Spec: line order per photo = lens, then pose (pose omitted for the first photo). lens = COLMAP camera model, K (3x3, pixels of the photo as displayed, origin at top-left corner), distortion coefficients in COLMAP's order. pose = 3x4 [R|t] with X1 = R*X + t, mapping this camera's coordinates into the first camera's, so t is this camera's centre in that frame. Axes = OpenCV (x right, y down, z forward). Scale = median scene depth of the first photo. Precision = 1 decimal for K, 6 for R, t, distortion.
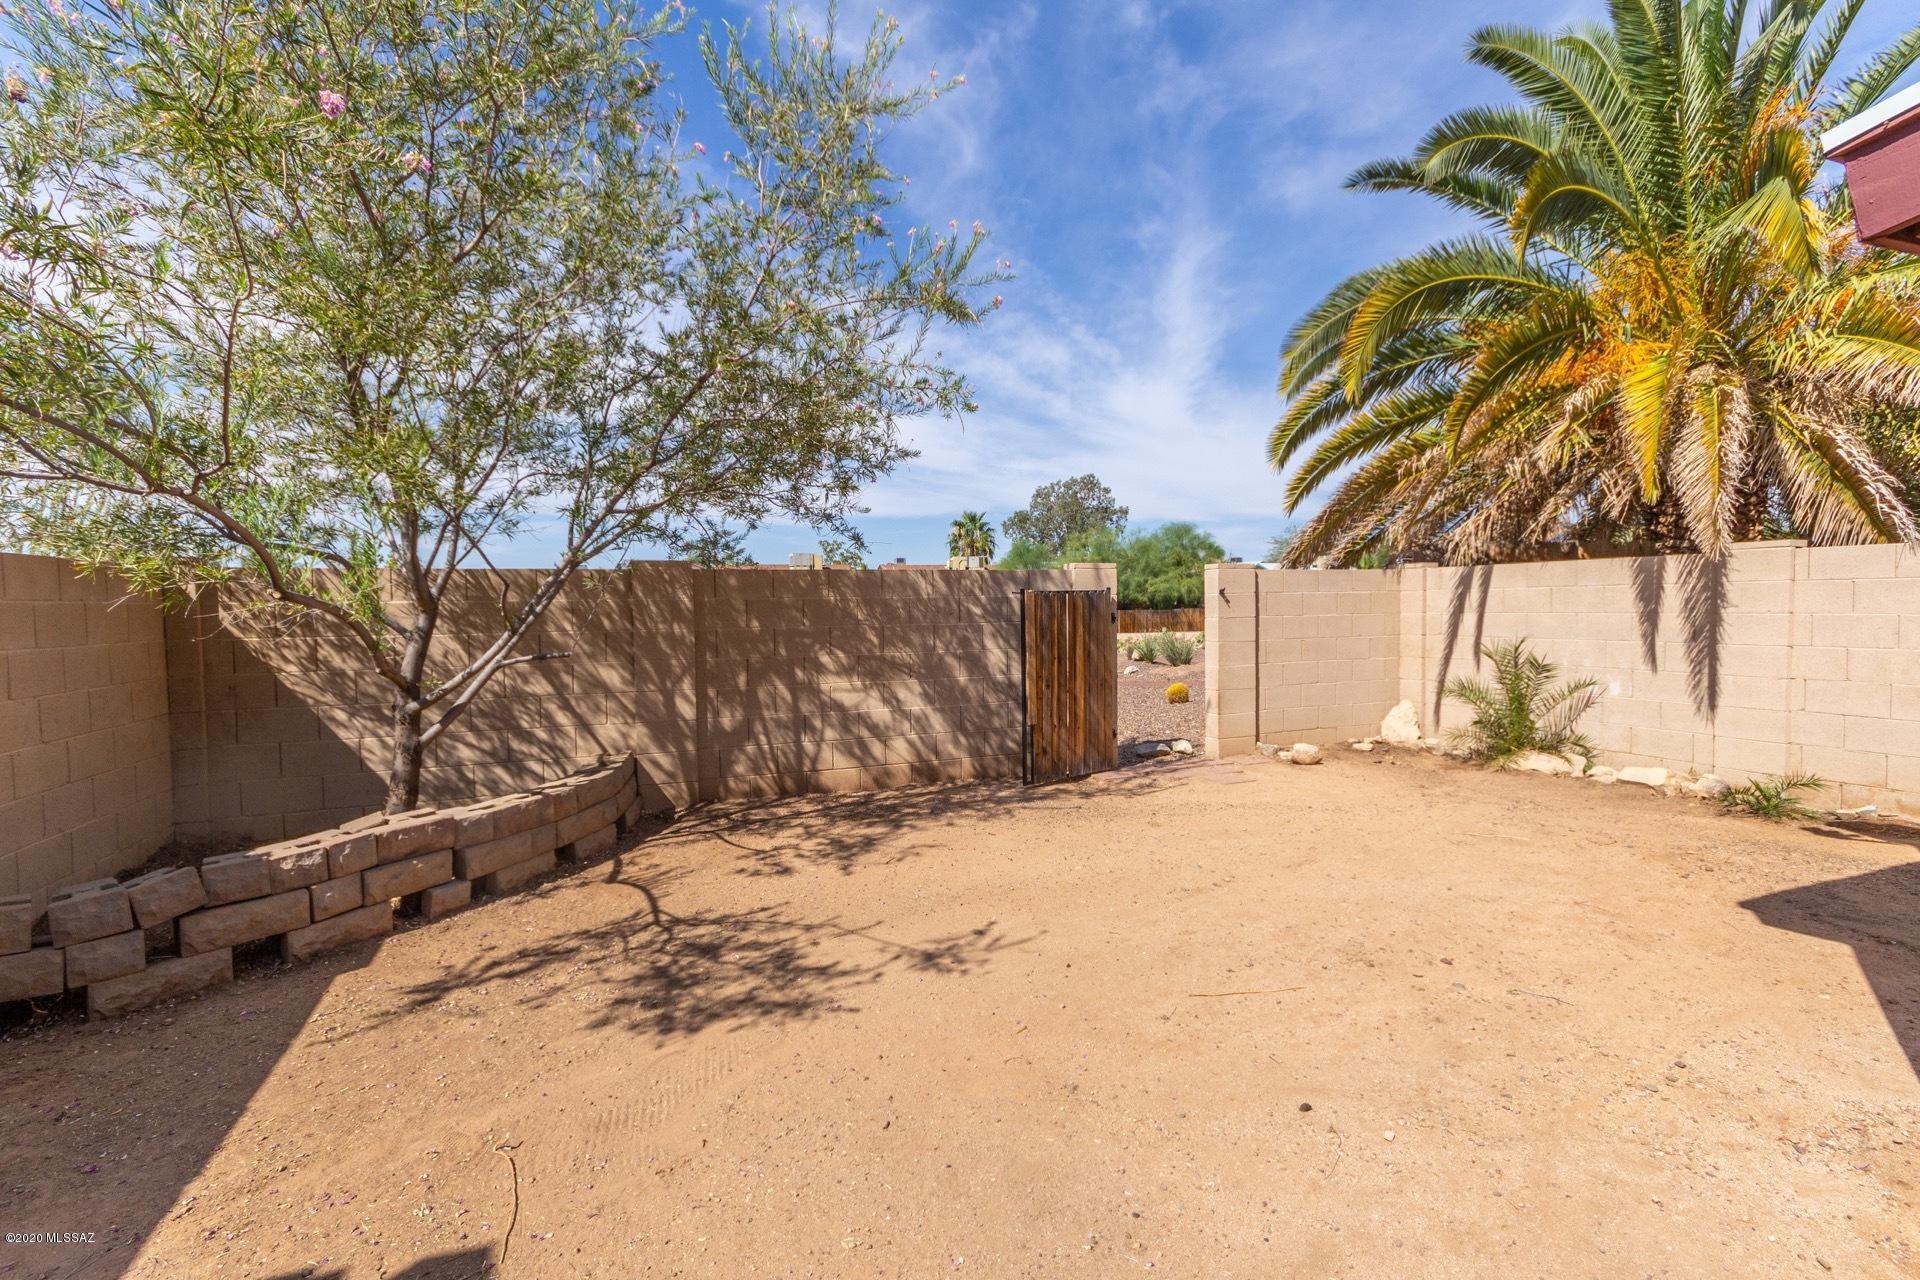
lens RADIAL K [[904.6, 0, 963.1], [0, 904.6, 617.7], [0, 0, 1]] dist [0.012333, -0.000555]
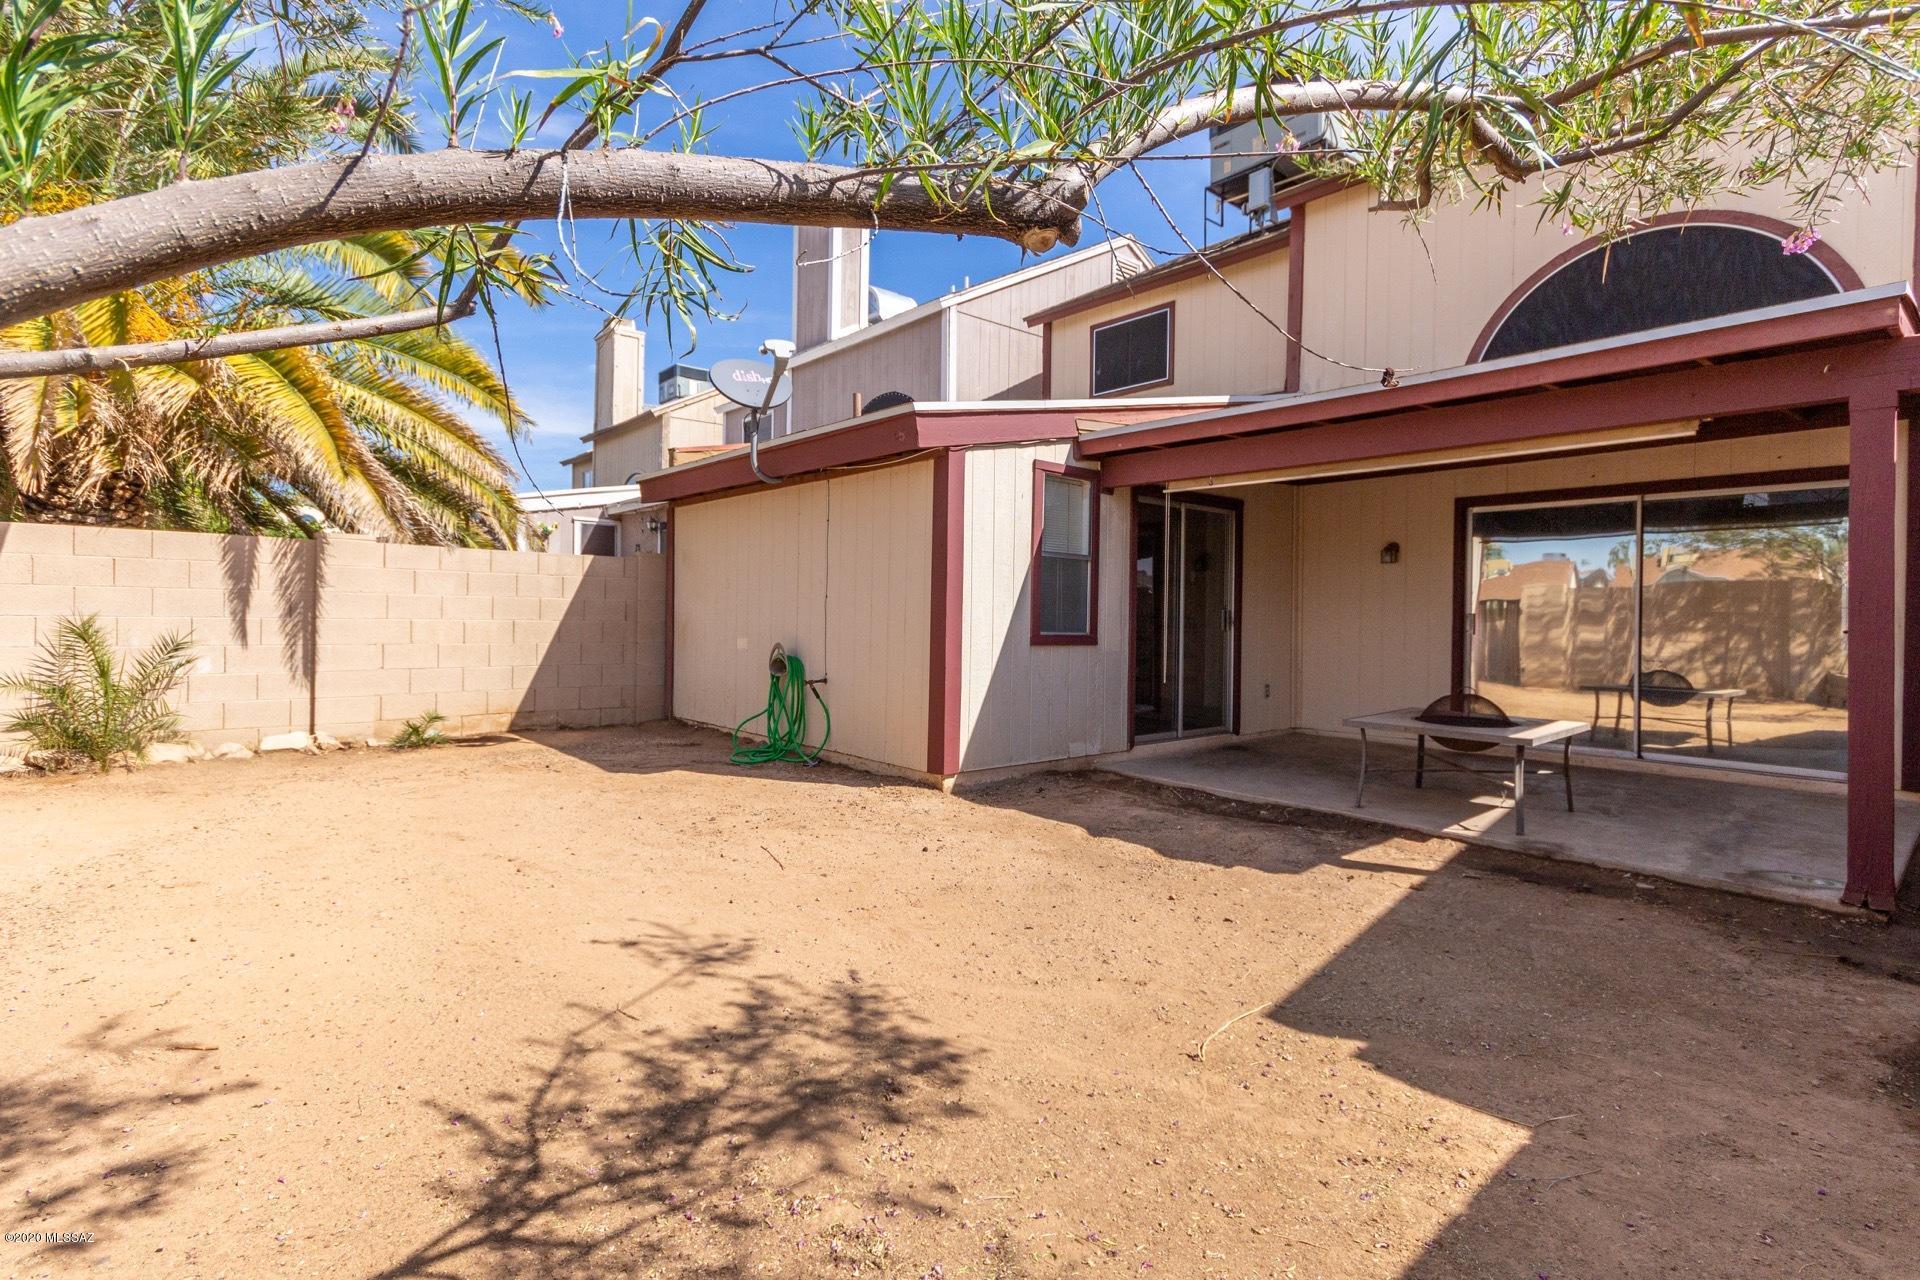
lens RADIAL K [[904.6, 0, 963.1], [0, 904.6, 617.7], [0, 0, 1]] dist [0.012333, -0.000555]
pose [[-0.335340, 0.003578, 0.942090, -0.840133], [0.007737, 0.999970, -0.001044, 0.056292], [-0.942065, 0.006939, -0.335357, 0.977017]]
